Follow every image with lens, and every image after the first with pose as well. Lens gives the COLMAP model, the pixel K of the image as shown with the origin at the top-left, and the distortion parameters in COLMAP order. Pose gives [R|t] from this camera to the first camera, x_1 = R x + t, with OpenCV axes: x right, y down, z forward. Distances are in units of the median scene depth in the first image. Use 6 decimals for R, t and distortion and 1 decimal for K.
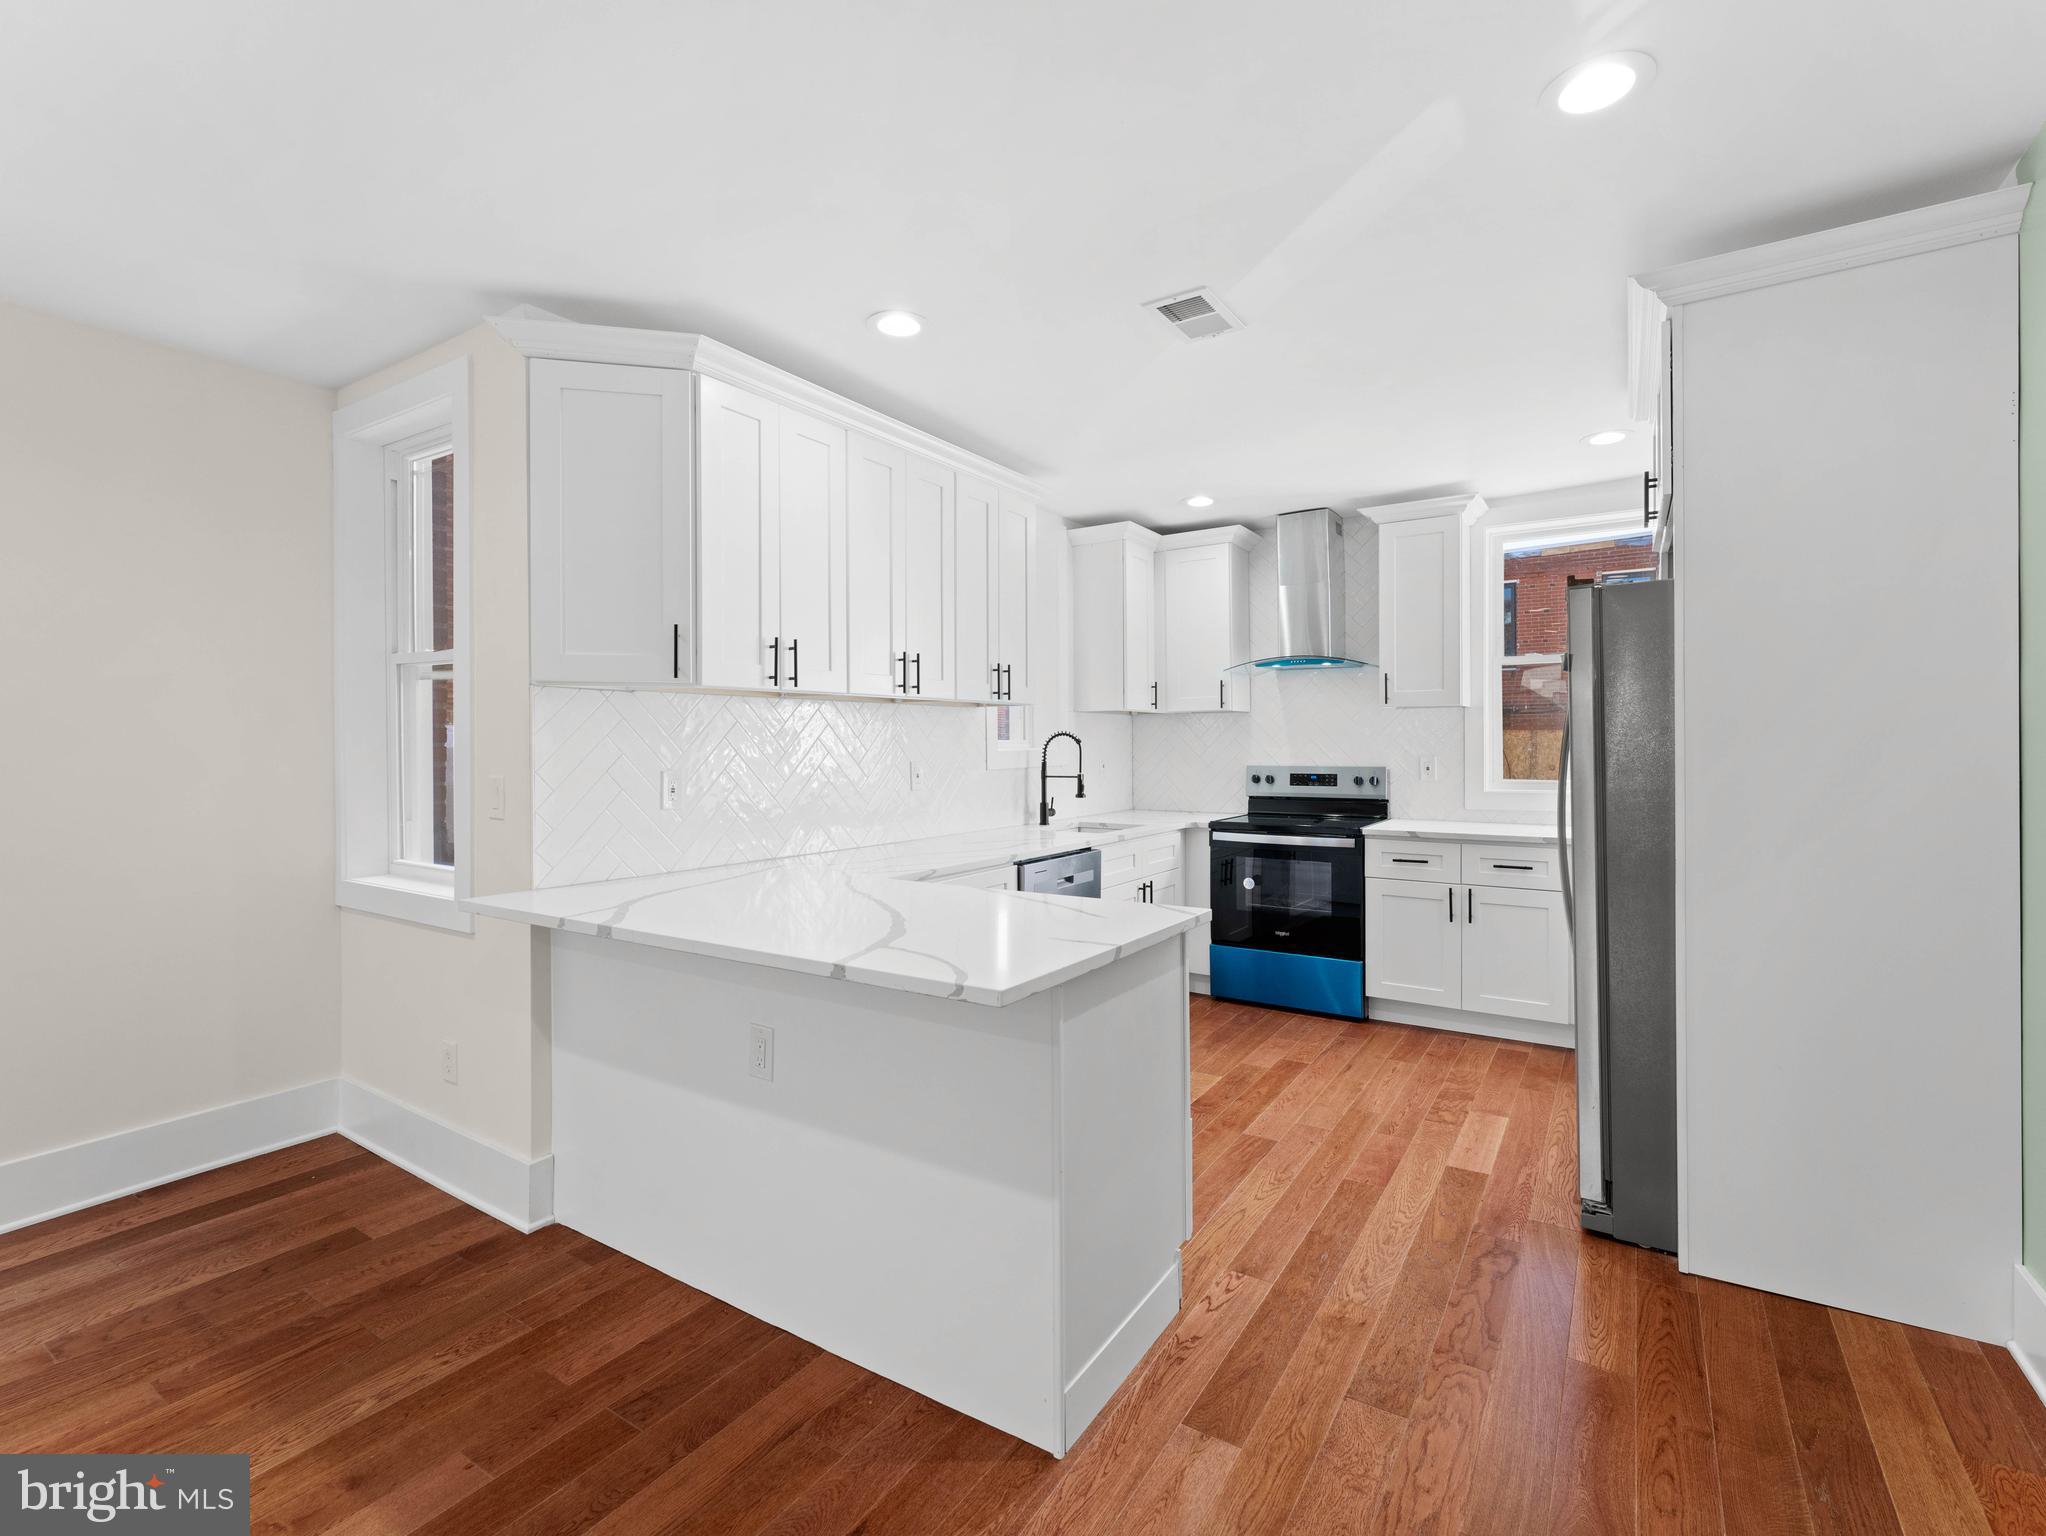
lens RADIAL K [[936.7, 0, 1028.9], [0, 936.7, 743.6], [0, 0, 1]] dist [0.001962, -0.000146]
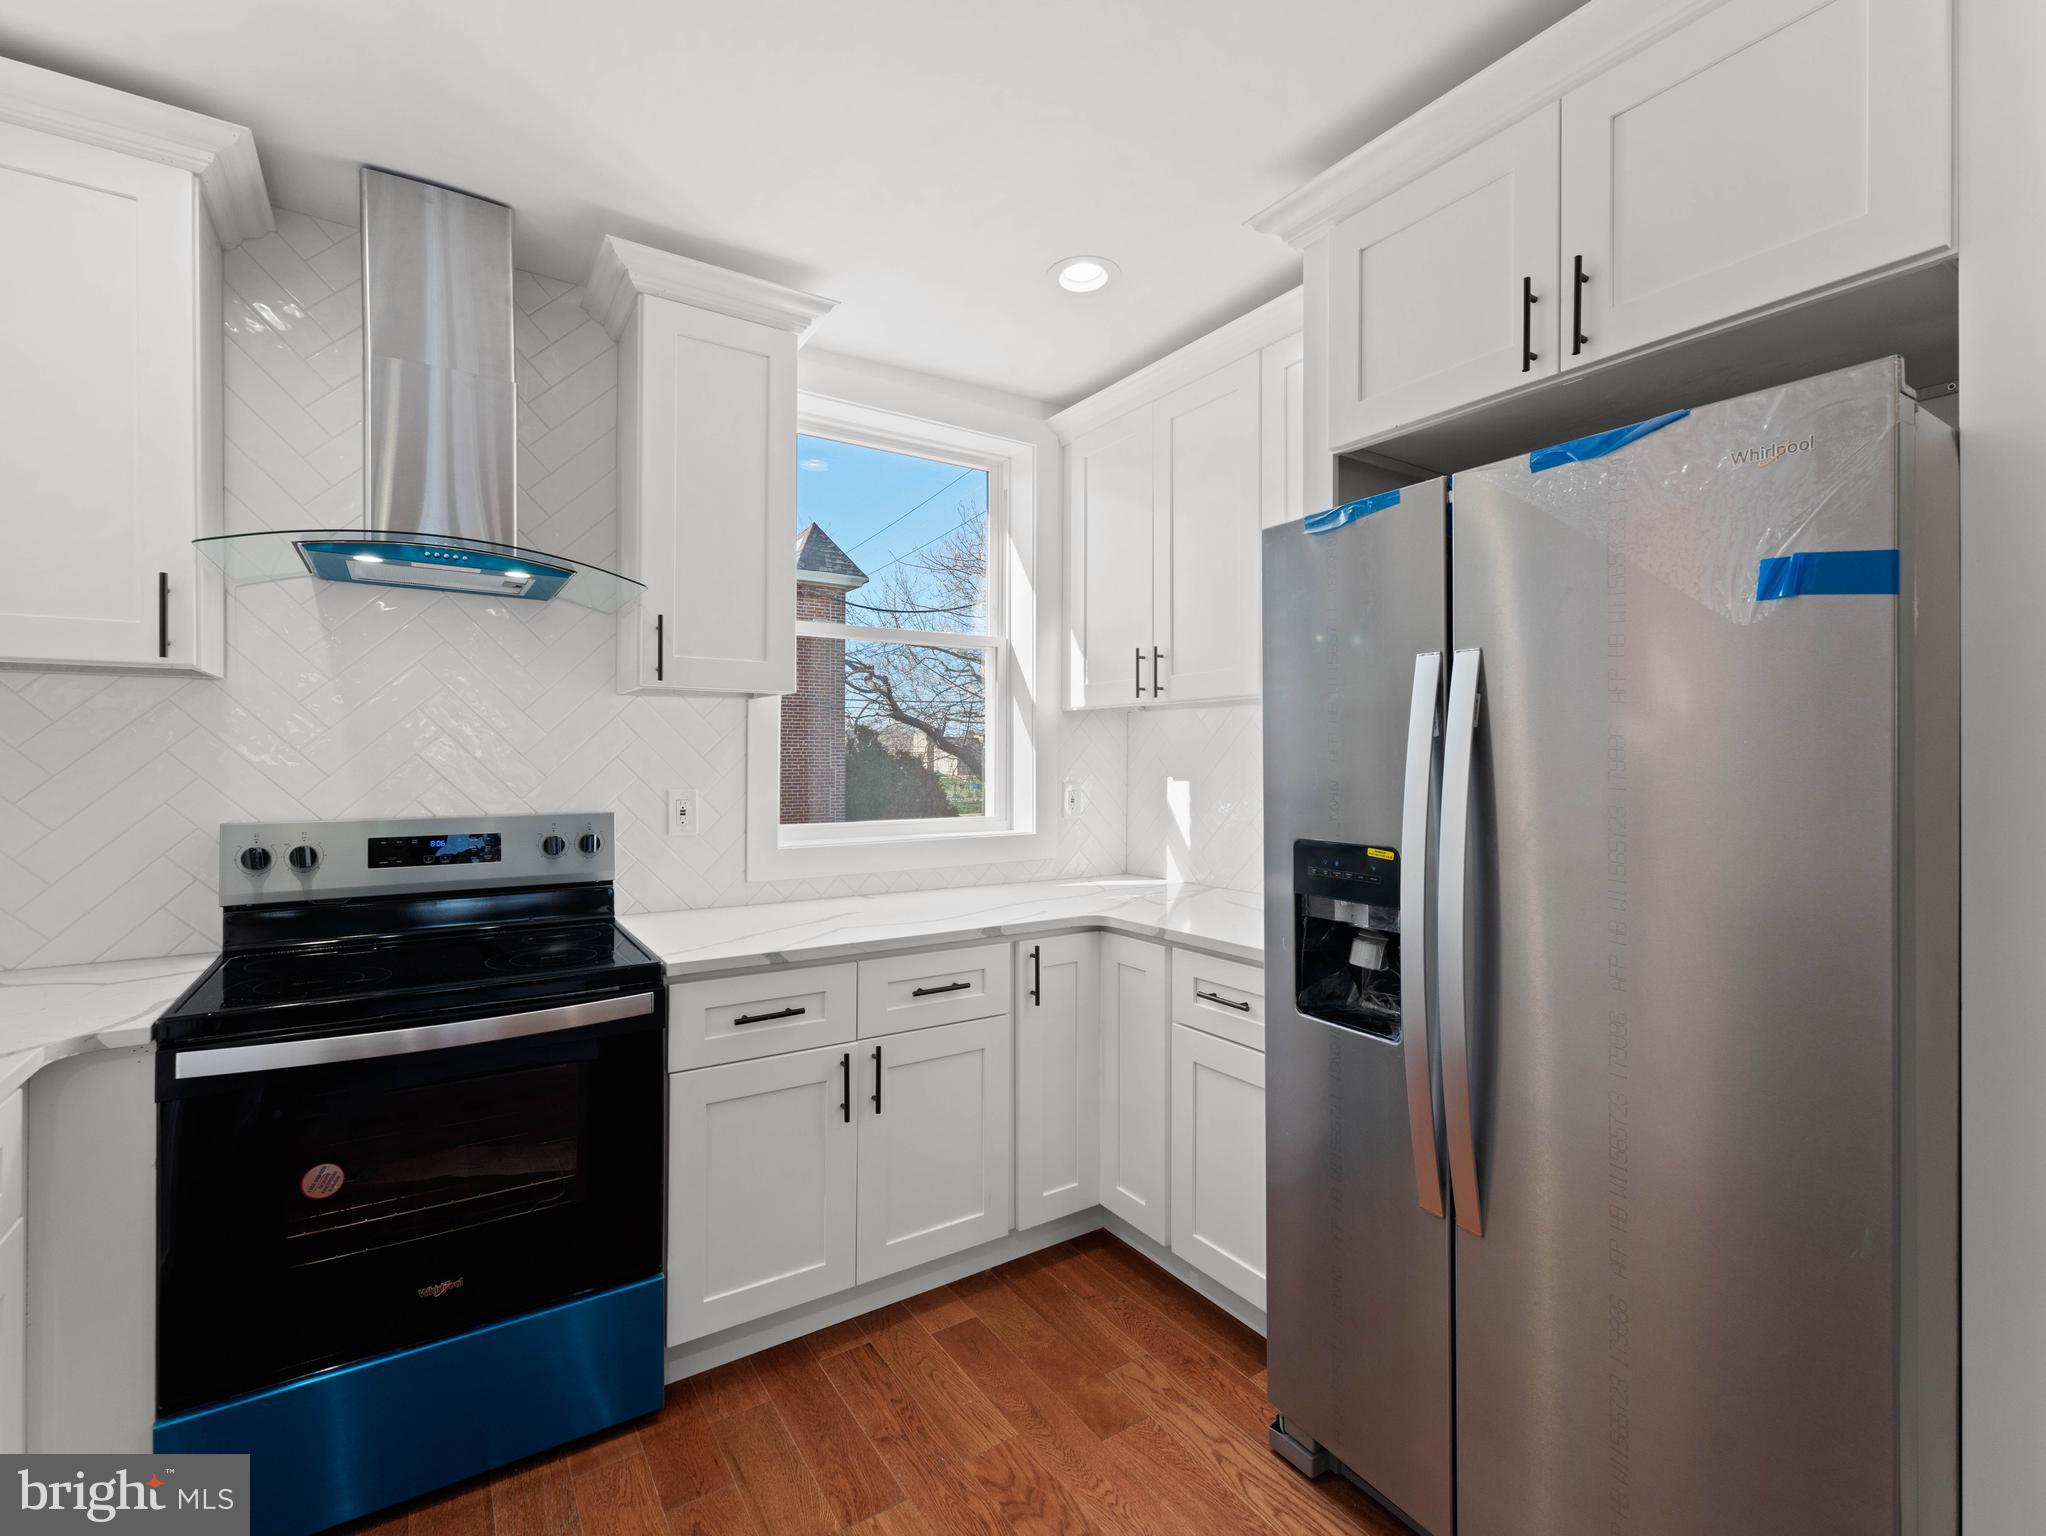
lens RADIAL K [[906.3, 0, 1016.0], [0, 906.3, 761.3], [0, 0, 1]] dist [0.001508, -0.000681]
pose [[0.409212, 0.002913, 0.912435, 0.040031], [-0.003578, 0.999992, -0.001588, -0.001839], [-0.912432, -0.002615, 0.409219, 0.652726]]
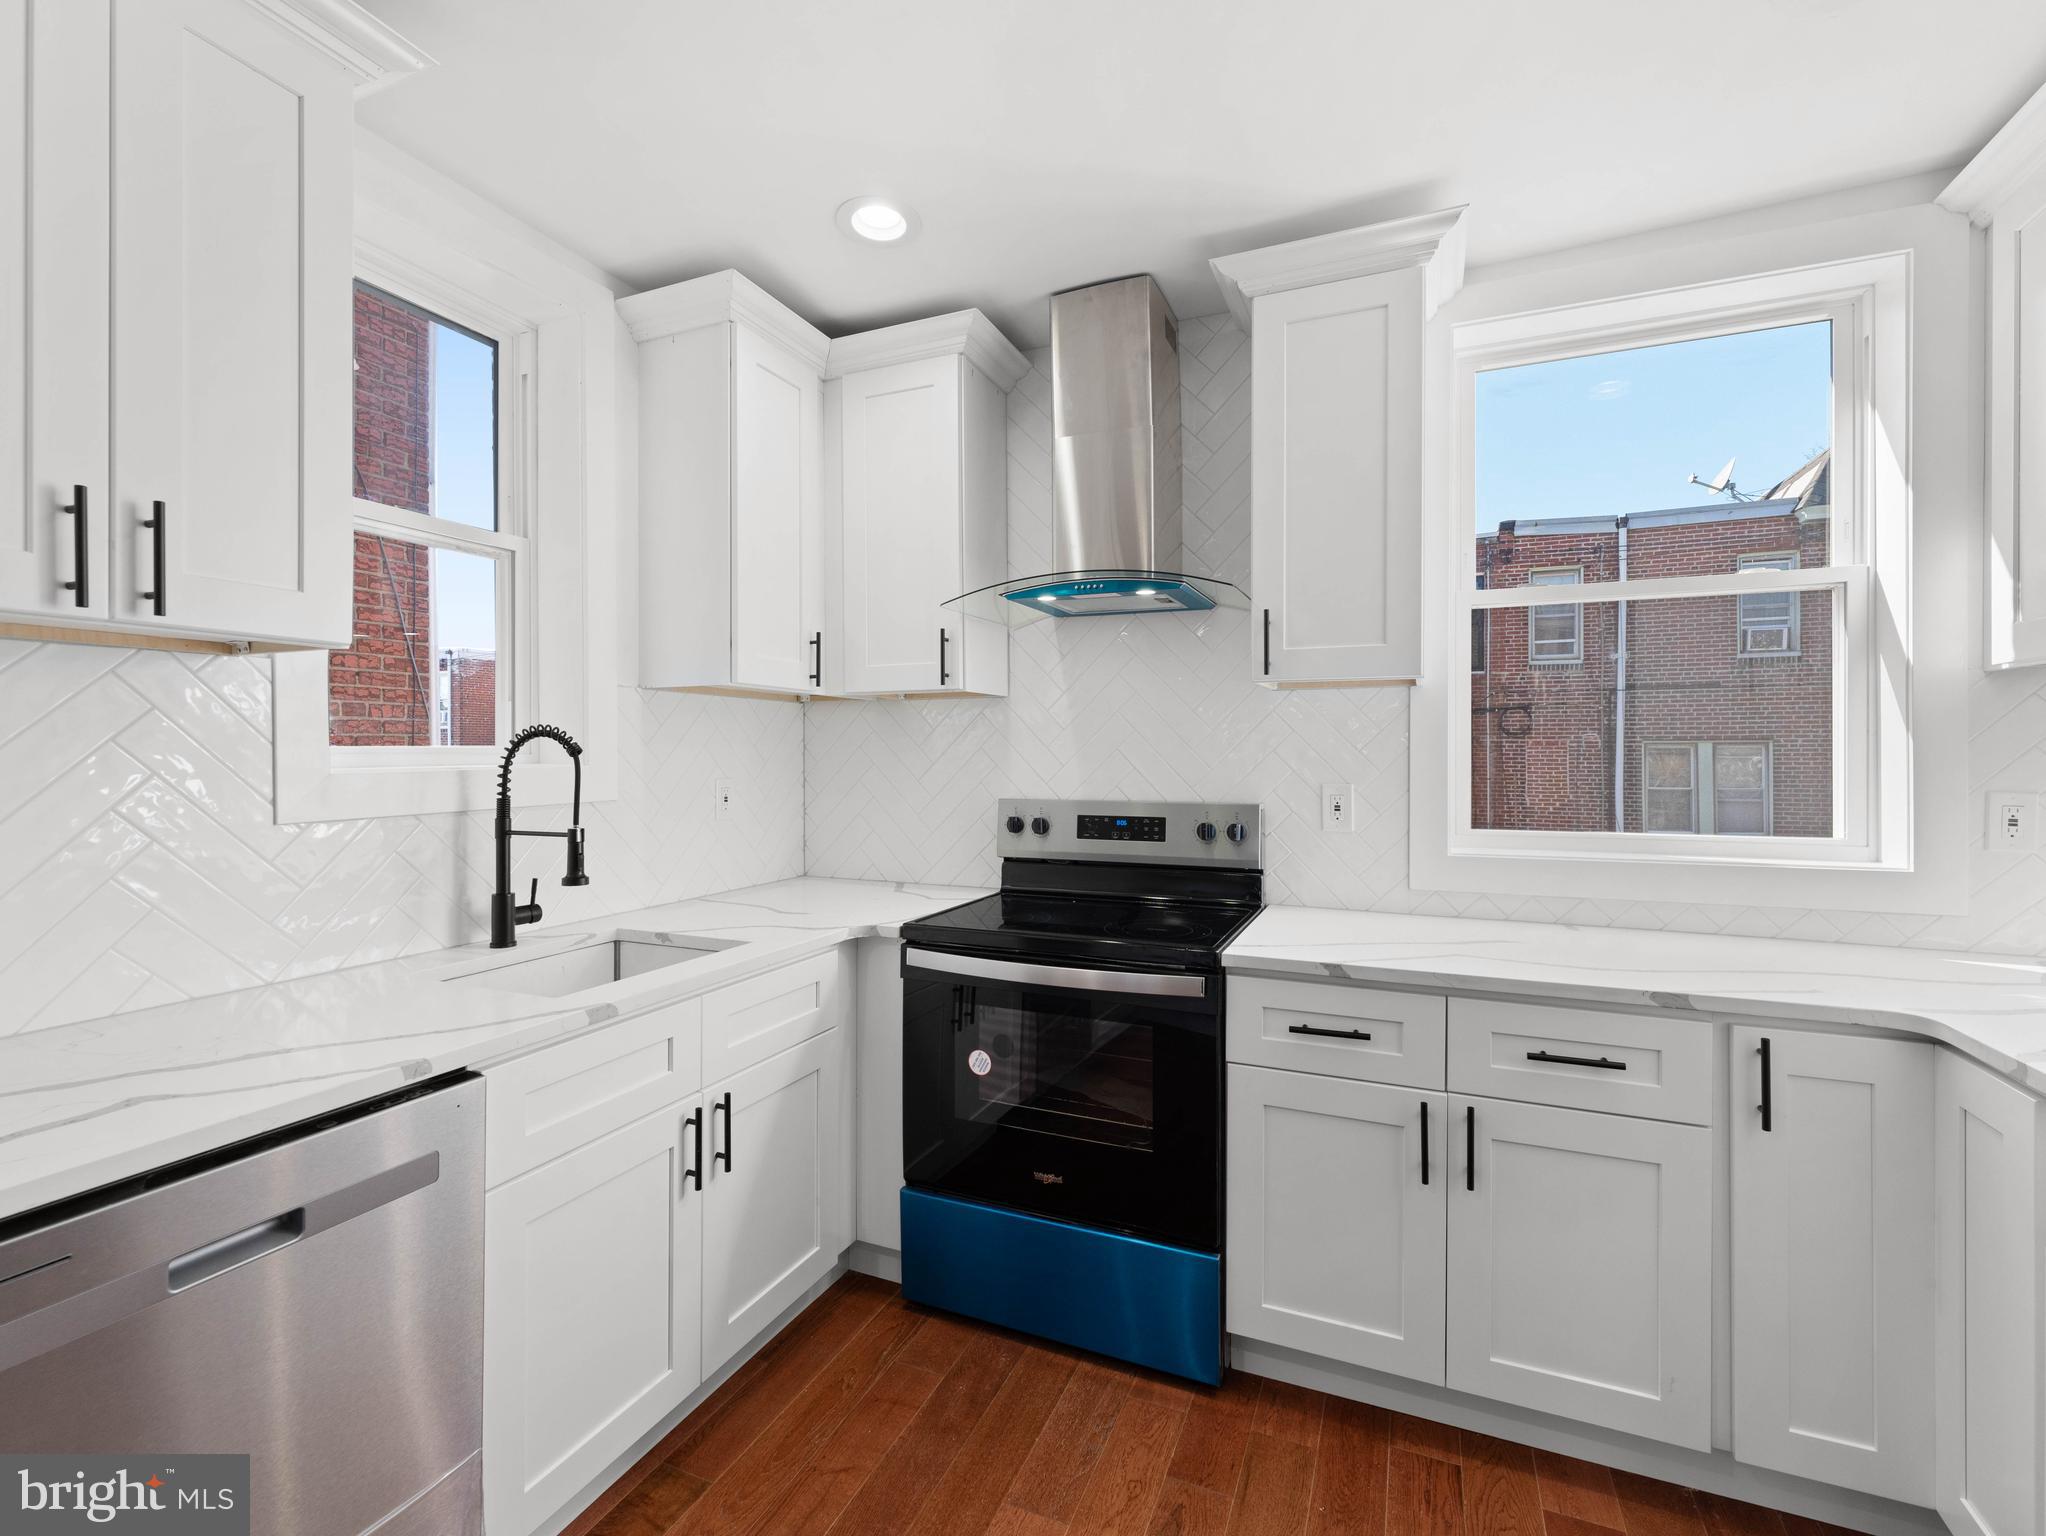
lens RADIAL K [[917.9, 0, 1023.2], [0, 917.9, 753.9], [0, 0, 1]] dist [0.001045, -0.000429]
pose [[0.986056, 0.004953, 0.166340, 0.183845], [-0.005034, 0.999987, 0.000064, -0.001897], [-0.166337, -0.000901, 0.986068, 0.564979]]
